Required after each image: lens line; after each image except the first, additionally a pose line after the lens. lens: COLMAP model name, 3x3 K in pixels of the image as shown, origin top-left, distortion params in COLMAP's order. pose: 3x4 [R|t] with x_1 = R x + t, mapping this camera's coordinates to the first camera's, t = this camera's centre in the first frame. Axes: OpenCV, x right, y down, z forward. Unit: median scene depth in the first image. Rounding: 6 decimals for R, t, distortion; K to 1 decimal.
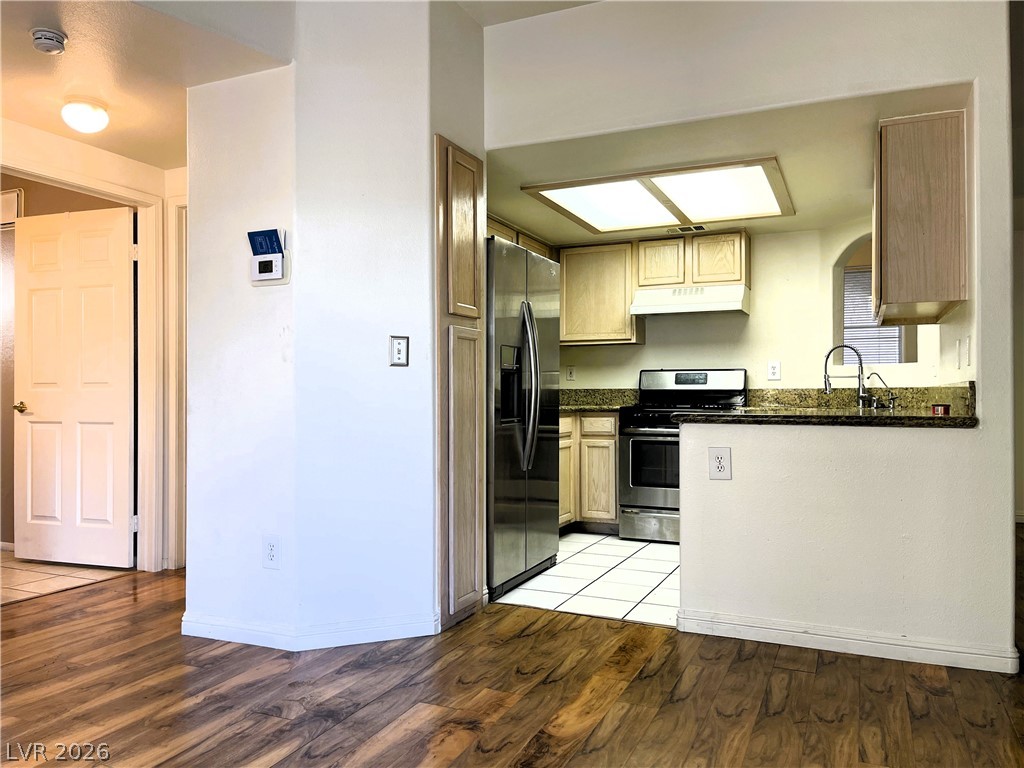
lens RADIAL K [[796.3, 0, 510.9], [0, 796.3, 384.7], [0, 0, 1]] dist [0.054368, -0.058620]
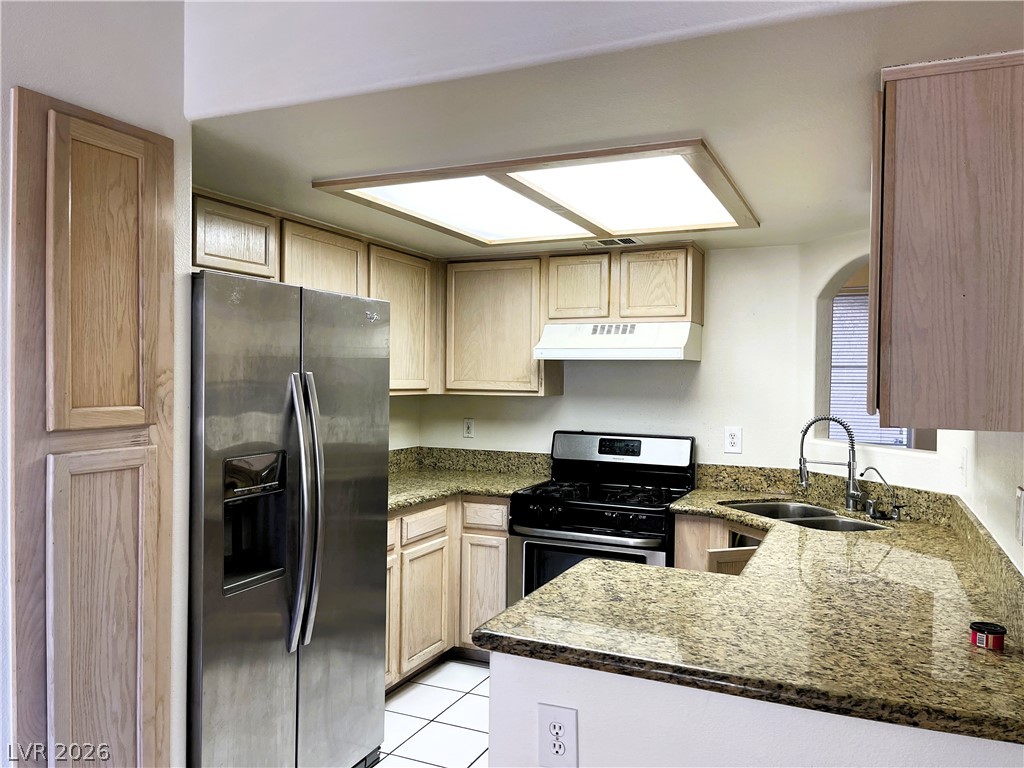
lens RADIAL K [[796.3, 0, 510.2], [0, 796.3, 386.9], [0, 0, 1]] dist [0.054368, -0.058620]
pose [[0.999898, 0.012199, -0.007450, 0.138477], [-0.012026, 0.999666, 0.022885, -0.082085], [0.007727, -0.022793, 0.999710, 0.292765]]
